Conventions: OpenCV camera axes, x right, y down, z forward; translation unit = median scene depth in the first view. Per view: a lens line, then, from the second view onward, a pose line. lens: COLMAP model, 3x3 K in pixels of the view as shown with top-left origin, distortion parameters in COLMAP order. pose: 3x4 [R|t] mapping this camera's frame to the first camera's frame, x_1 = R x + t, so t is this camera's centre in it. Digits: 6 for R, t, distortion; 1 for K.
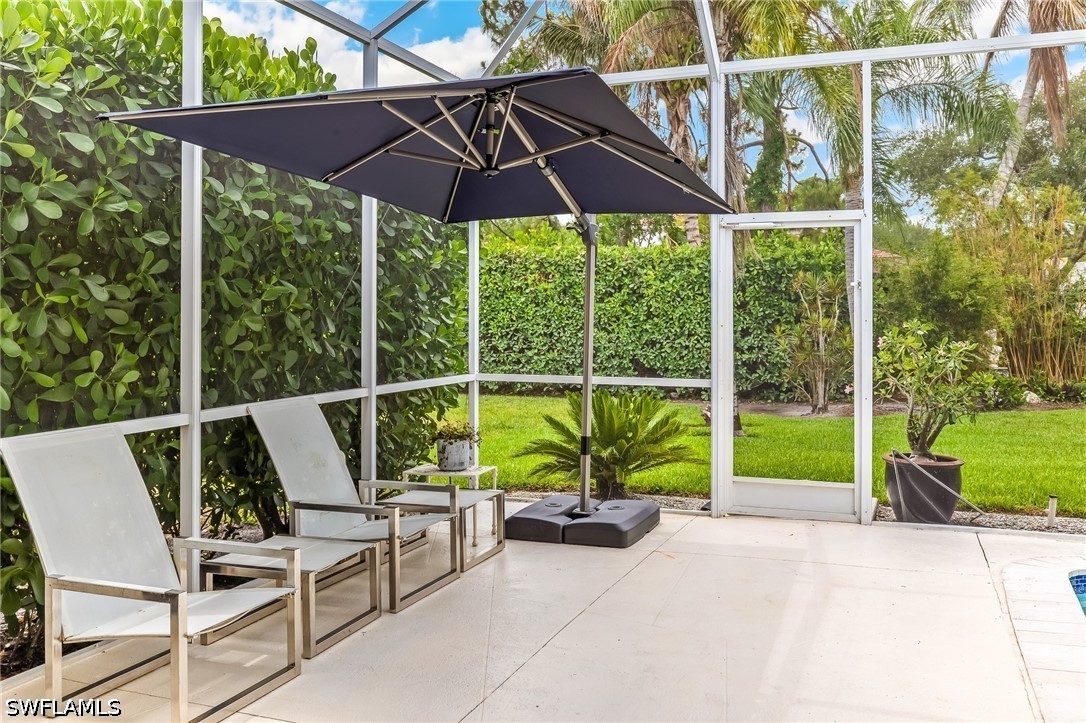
lens RADIAL K [[935.0, 0, 546.4], [0, 935.0, 315.6], [0, 0, 1]] dist [0.002254, 0.004340]
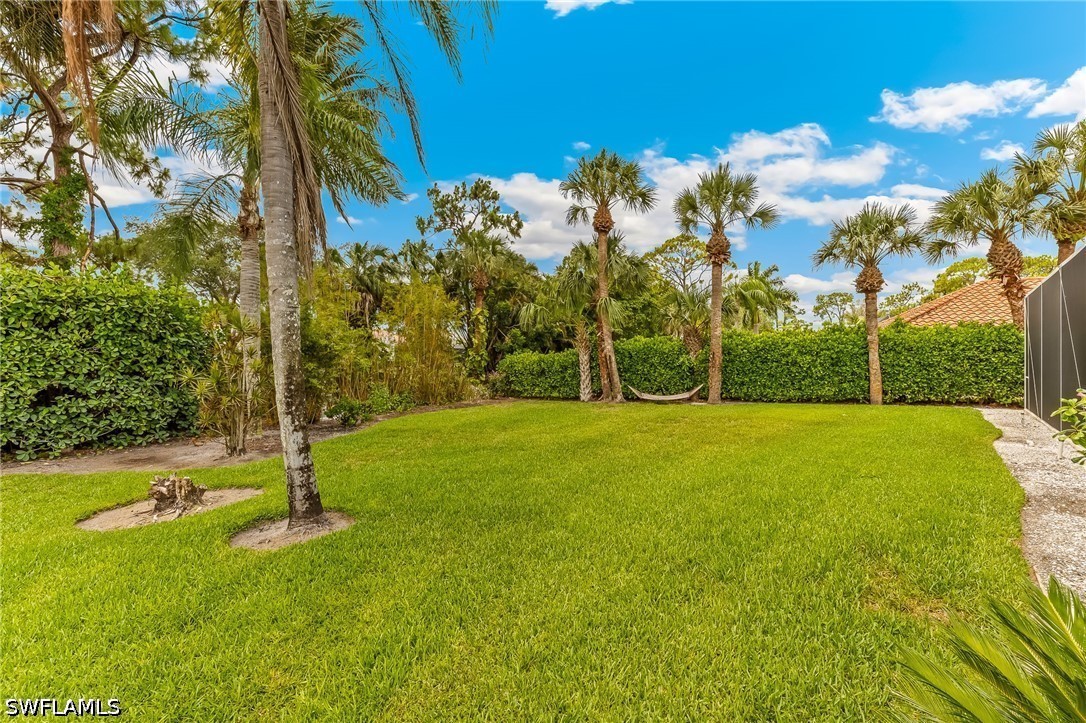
lens RADIAL K [[451.7, 0, 543.0], [0, 451.7, 361.5], [0, 0, 1]] dist [-0.001146, -0.000510]
pose [[0.349777, -0.000445, 0.936833, -0.037339], [-0.003037, 0.999994, 0.001609, 0.003023], [-0.936828, -0.003408, 0.349773, 0.452368]]
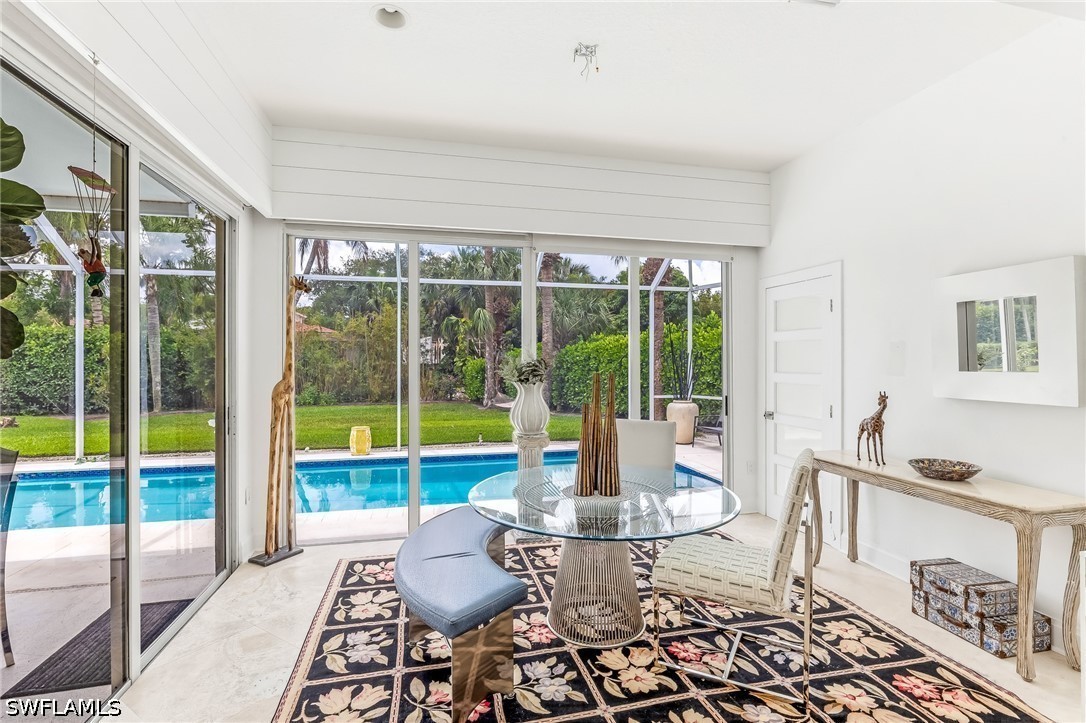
lens RADIAL K [[509.0, 0, 543.0], [0, 509.0, 361.5], [0, 0, 1]] dist [0.000579, 0.000200]
pose [[0.823481, -0.000693, 0.567344, 0.356789], [-0.001059, 0.999996, 0.002760, -0.013713], [-0.567343, -0.002873, 0.823476, -0.306988]]
